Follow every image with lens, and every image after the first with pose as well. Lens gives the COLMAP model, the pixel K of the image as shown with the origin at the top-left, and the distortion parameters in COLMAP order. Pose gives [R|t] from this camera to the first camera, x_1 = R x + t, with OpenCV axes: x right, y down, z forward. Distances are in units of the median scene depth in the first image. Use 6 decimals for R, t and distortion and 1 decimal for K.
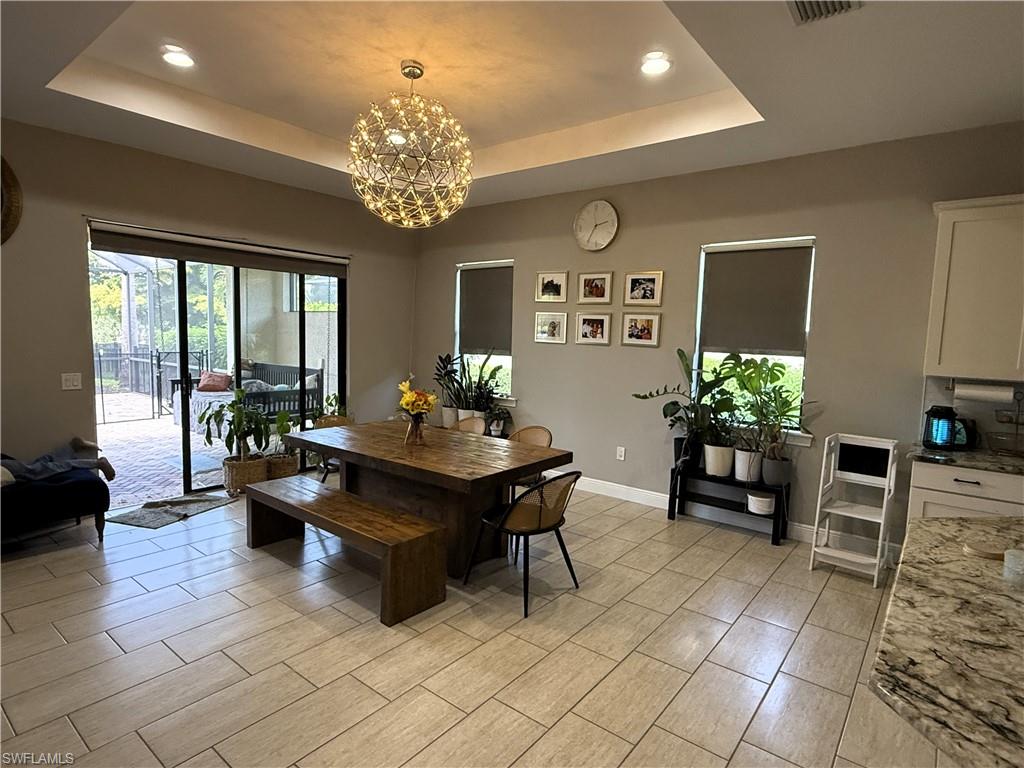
lens RADIAL K [[563.7, 0, 510.1], [0, 563.7, 387.4], [0, 0, 1]] dist [0.005629, 0.001079]
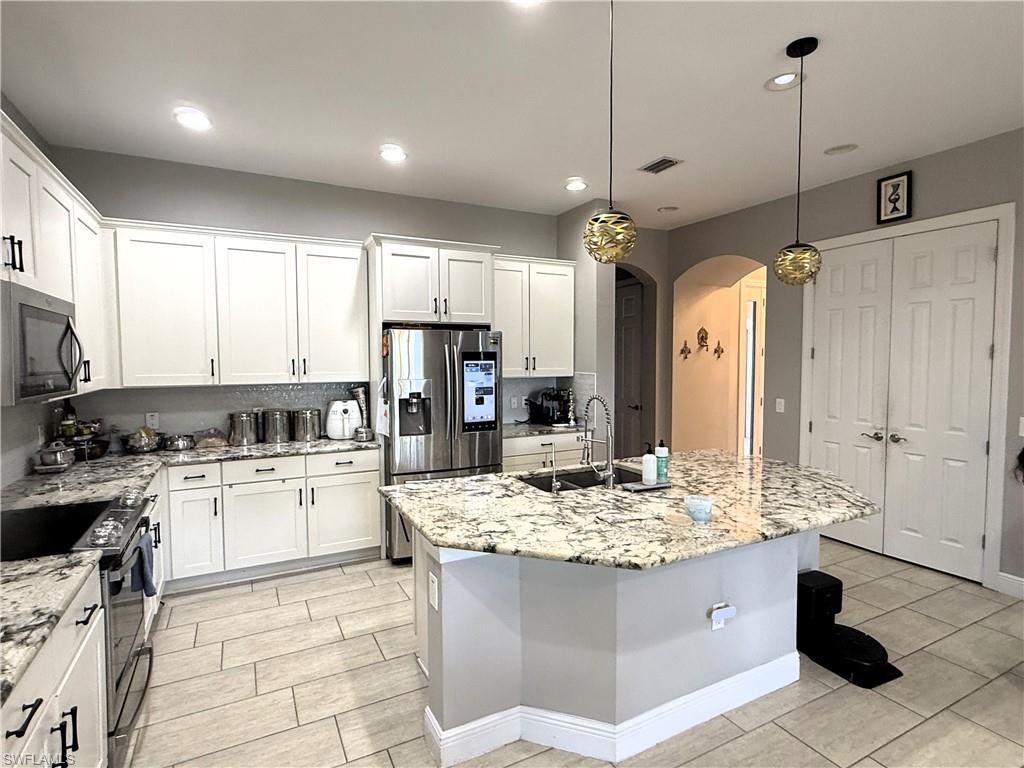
lens RADIAL K [[531.4, 0, 513.0], [0, 531.4, 375.3], [0, 0, 1]] dist [0.004523, 0.001301]
pose [[-0.912059, -0.040396, 0.408064, 0.858288], [0.018635, 0.990024, 0.139658, -0.224399], [-0.409635, 0.134980, -0.902208, 2.582304]]
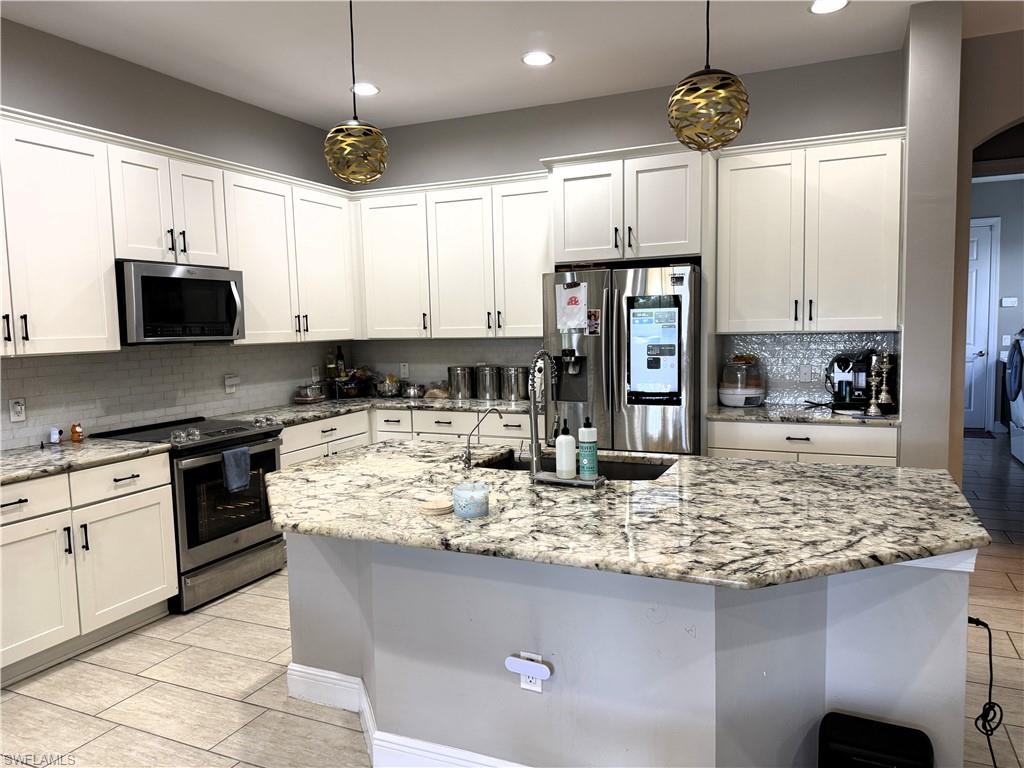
lens RADIAL K [[725.9, 0, 508.5], [0, 725.9, 388.1], [0, 0, 1]] dist [0.052435, -0.004671]
pose [[-0.239530, -0.111933, 0.964415, -0.434165], [0.114610, 0.983127, 0.142570, -0.073543], [-0.964101, 0.144681, -0.222659, 1.323367]]
